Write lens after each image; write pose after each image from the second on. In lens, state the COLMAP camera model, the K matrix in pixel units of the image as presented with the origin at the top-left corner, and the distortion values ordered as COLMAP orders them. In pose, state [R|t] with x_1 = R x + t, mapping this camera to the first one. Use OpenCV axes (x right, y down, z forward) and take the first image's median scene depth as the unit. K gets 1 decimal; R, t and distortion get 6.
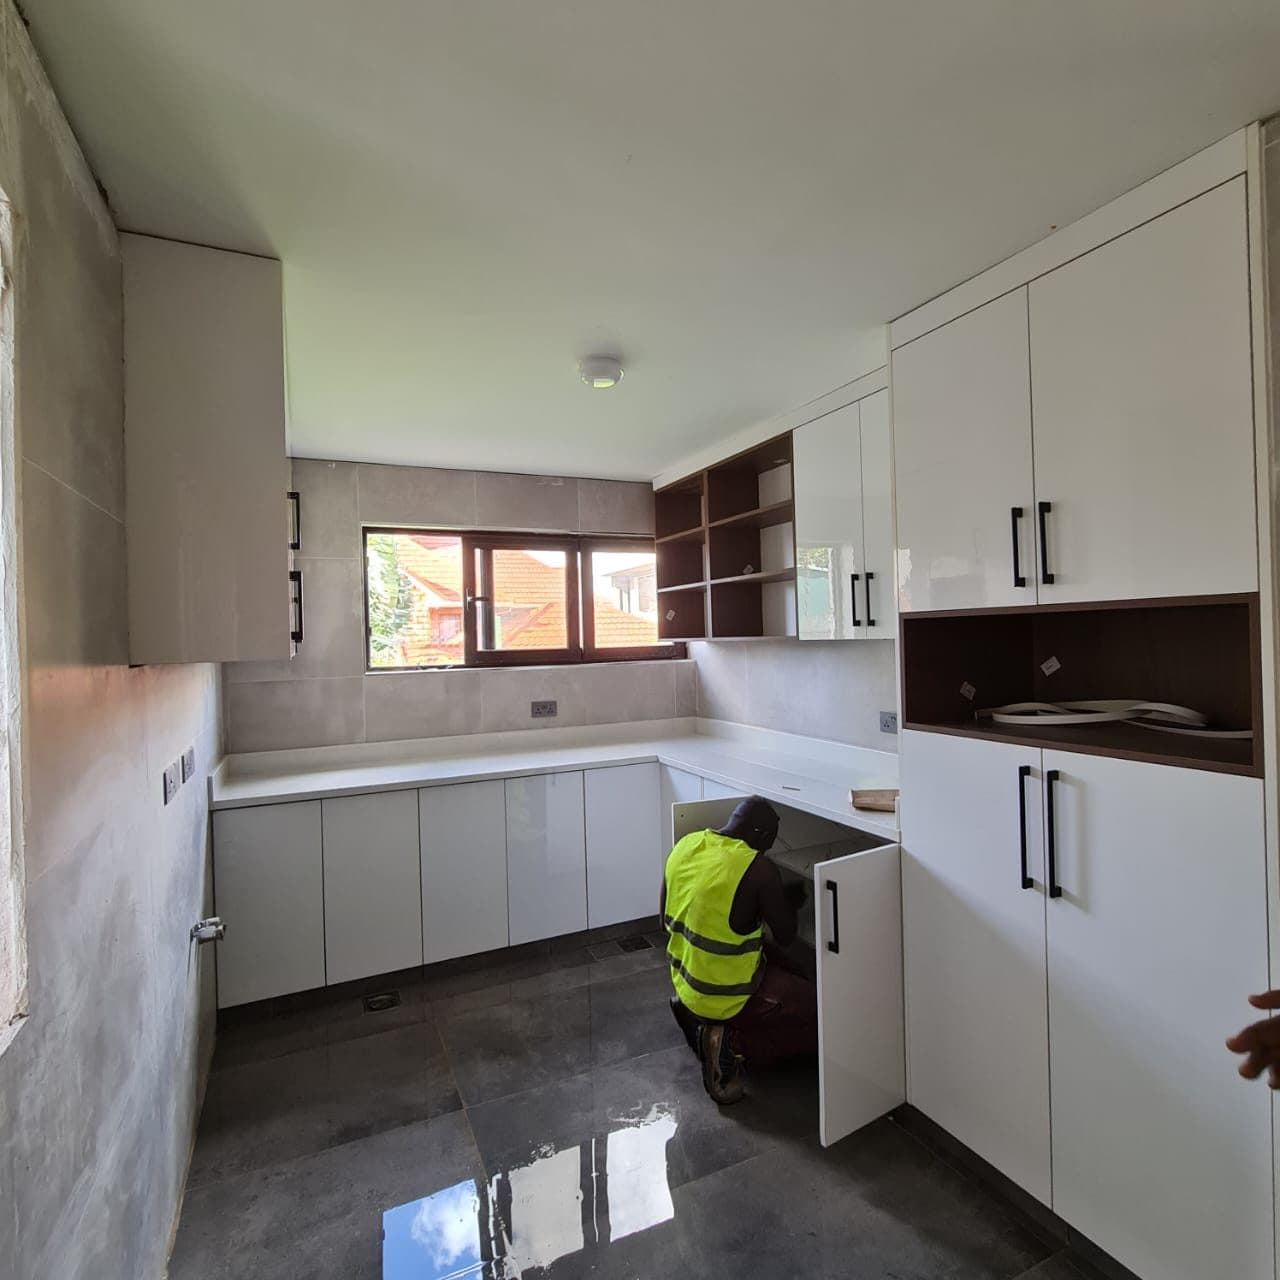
lens RADIAL K [[699.3, 0, 632.7], [0, 699.3, 634.5], [0, 0, 1]] dist [-0.006515, 0.003020]
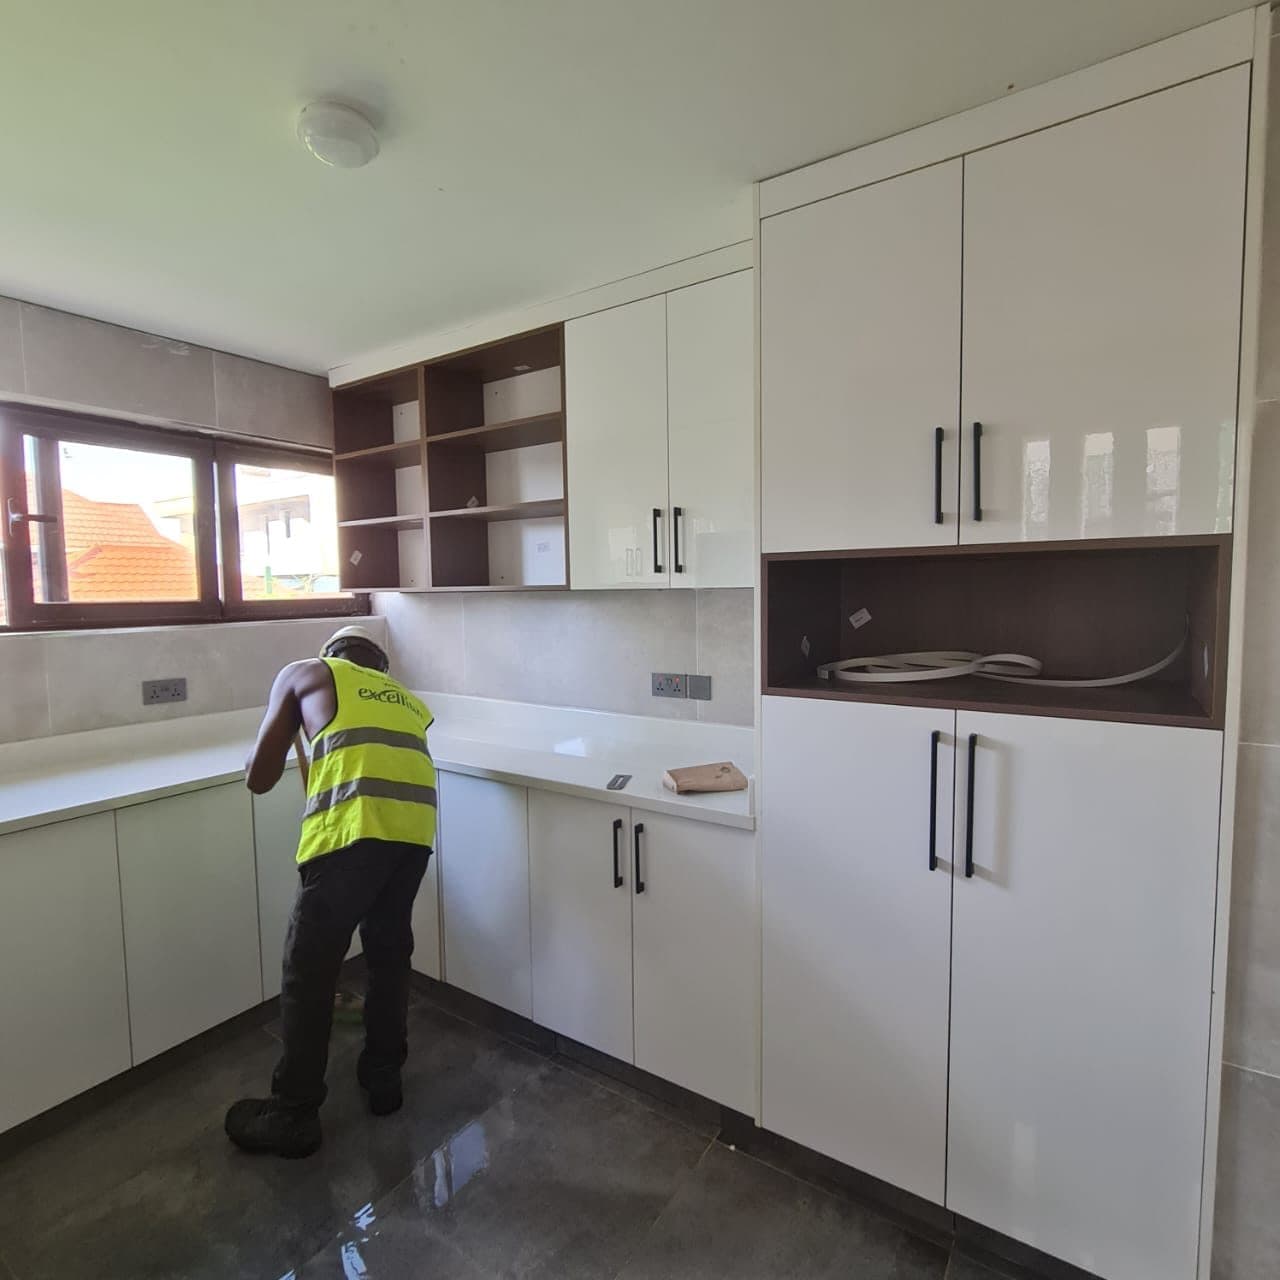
lens RADIAL K [[699.3, 0, 627.7], [0, 699.3, 634.9], [0, 0, 1]] dist [-0.006515, 0.003020]
pose [[0.854441, -0.019751, 0.519172, -0.155341], [-0.011194, 0.998345, 0.056403, 0.017045], [-0.519427, -0.054005, 0.852806, 0.335061]]
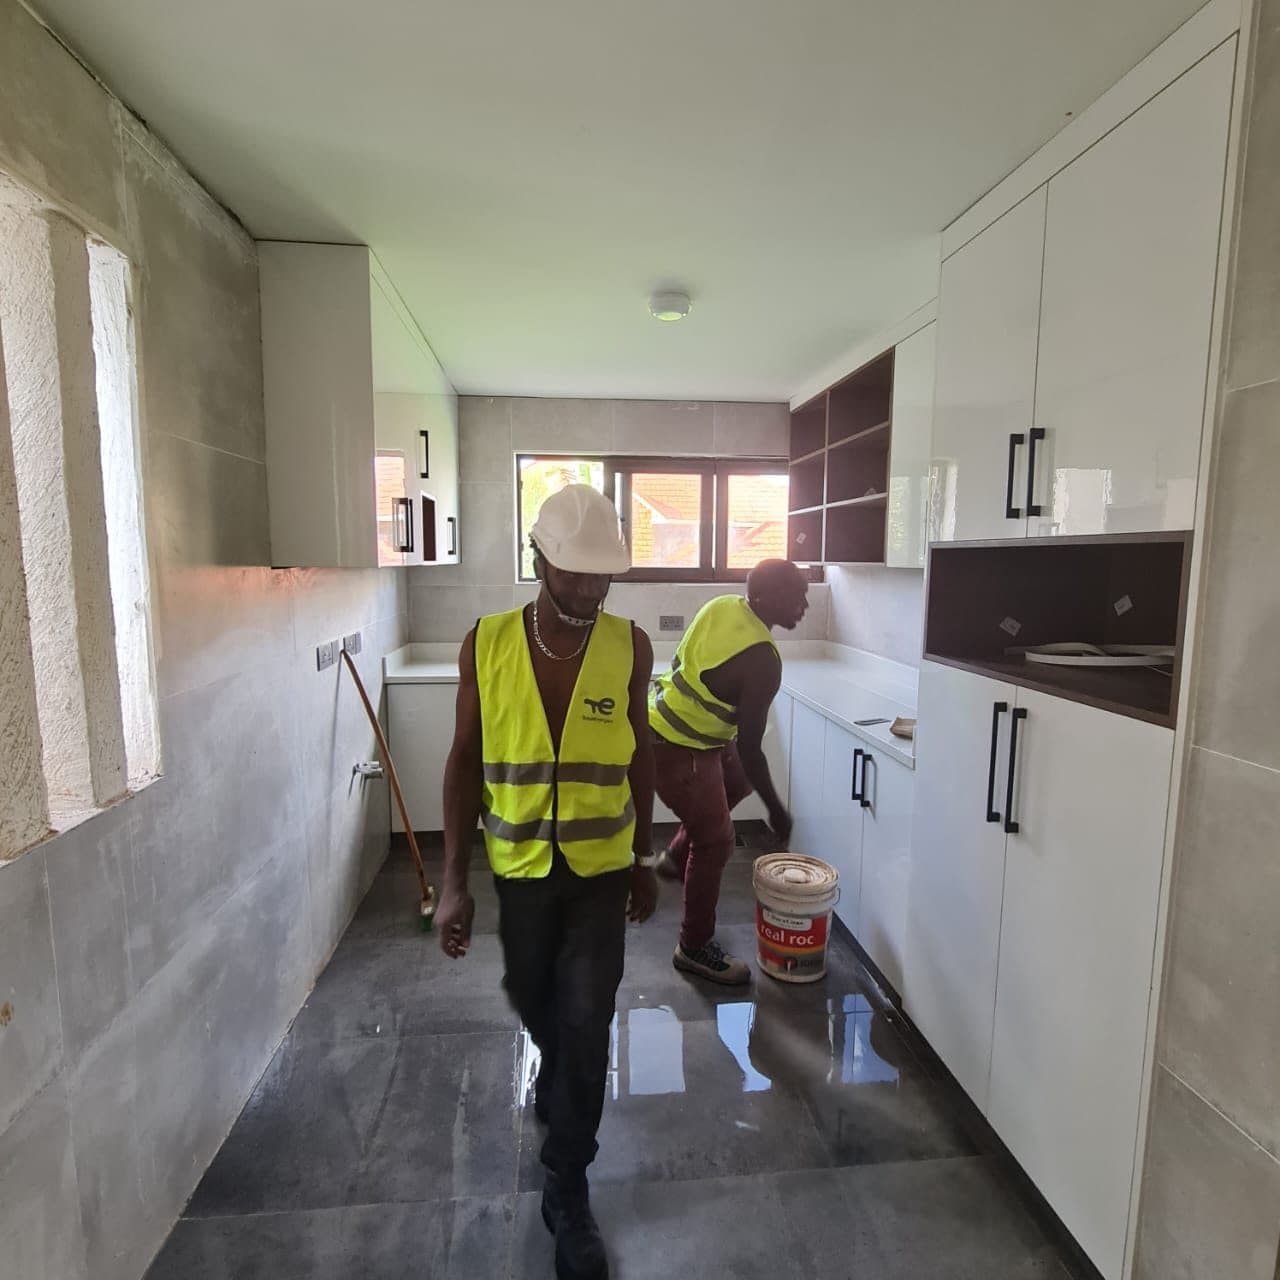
lens RADIAL K [[699.3, 0, 636.4], [0, 699.3, 631.6], [0, 0, 1]] dist [-0.006515, 0.003020]
pose [[0.945477, 0.065152, -0.319105, 0.275924], [-0.029118, 0.992773, 0.116420, -0.007837], [0.324384, -0.100781, 0.940541, -0.061777]]
